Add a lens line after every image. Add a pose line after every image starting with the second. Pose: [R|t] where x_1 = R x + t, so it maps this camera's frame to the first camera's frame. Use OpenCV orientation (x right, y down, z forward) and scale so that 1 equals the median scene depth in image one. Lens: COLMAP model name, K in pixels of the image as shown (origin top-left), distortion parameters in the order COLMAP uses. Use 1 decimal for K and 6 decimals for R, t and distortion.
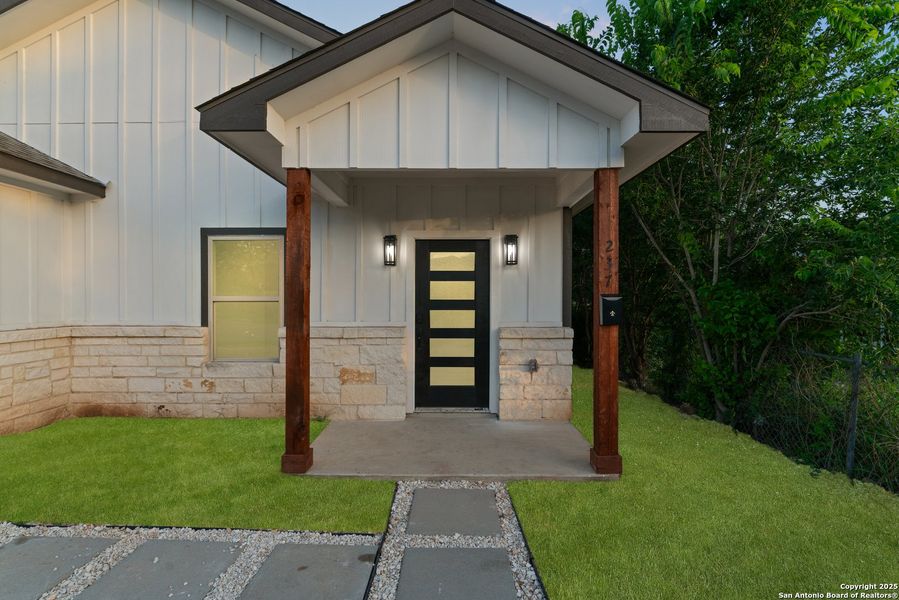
lens RADIAL K [[415.6, 0, 448.2], [0, 415.6, 296.1], [0, 0, 1]] dist [-0.000360, 0.000405]
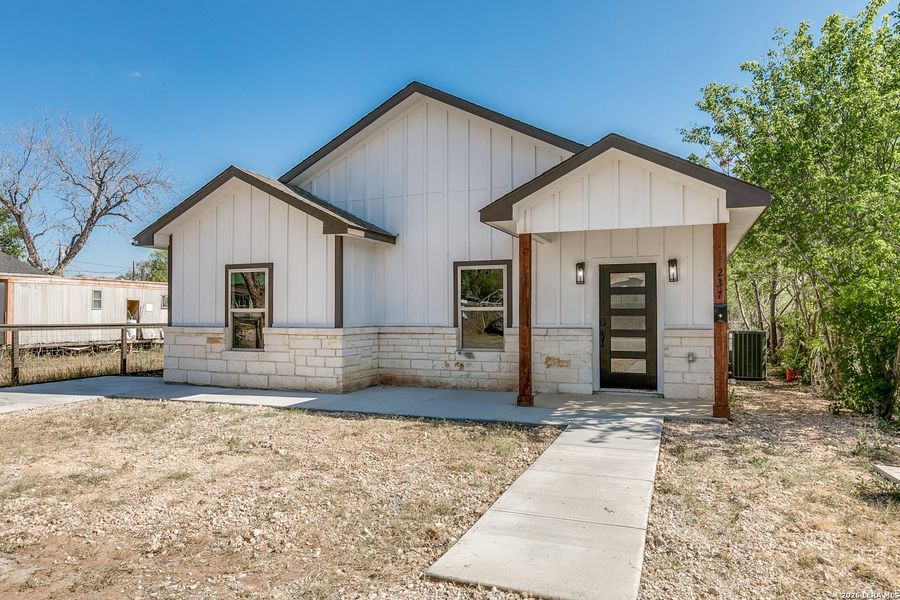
lens RADIAL K [[582.9, 0, 450.0], [0, 582.9, 300.0], [0, 0, 1]] dist [0.000253, -0.000132]
pose [[0.931914, -0.010895, -0.362515, 0.162910], [0.005620, 0.999862, -0.015603, 0.008045], [0.362635, 0.012503, 0.931847, -0.992168]]
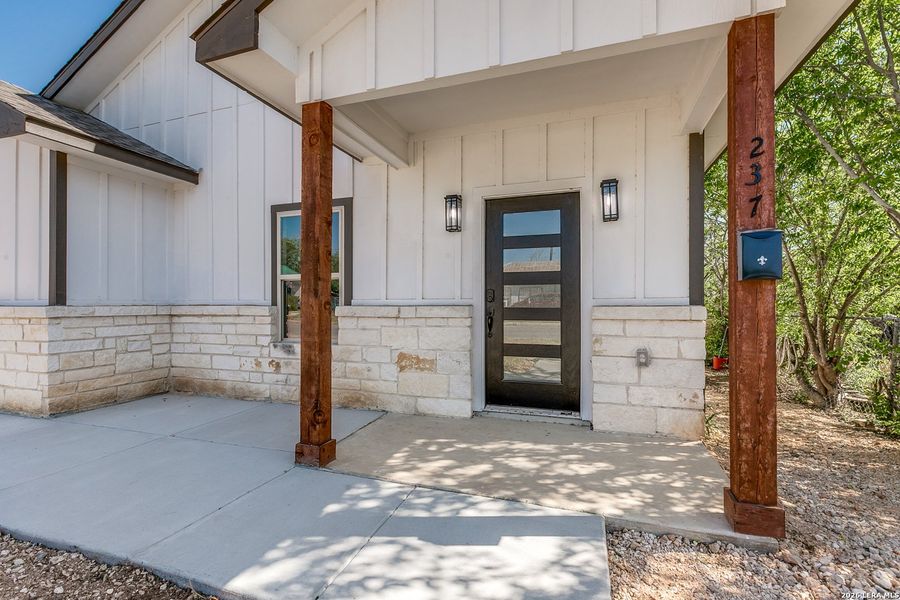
lens RADIAL K [[411.5, 0, 447.0], [0, 411.5, 301.5], [0, 0, 1]] dist [0.002603, 0.000243]
pose [[0.947947, -0.004535, -0.318396, 0.110227], [0.004554, 0.999989, -0.000685, 0.067156], [0.318396, -0.000800, 0.947957, 0.216555]]
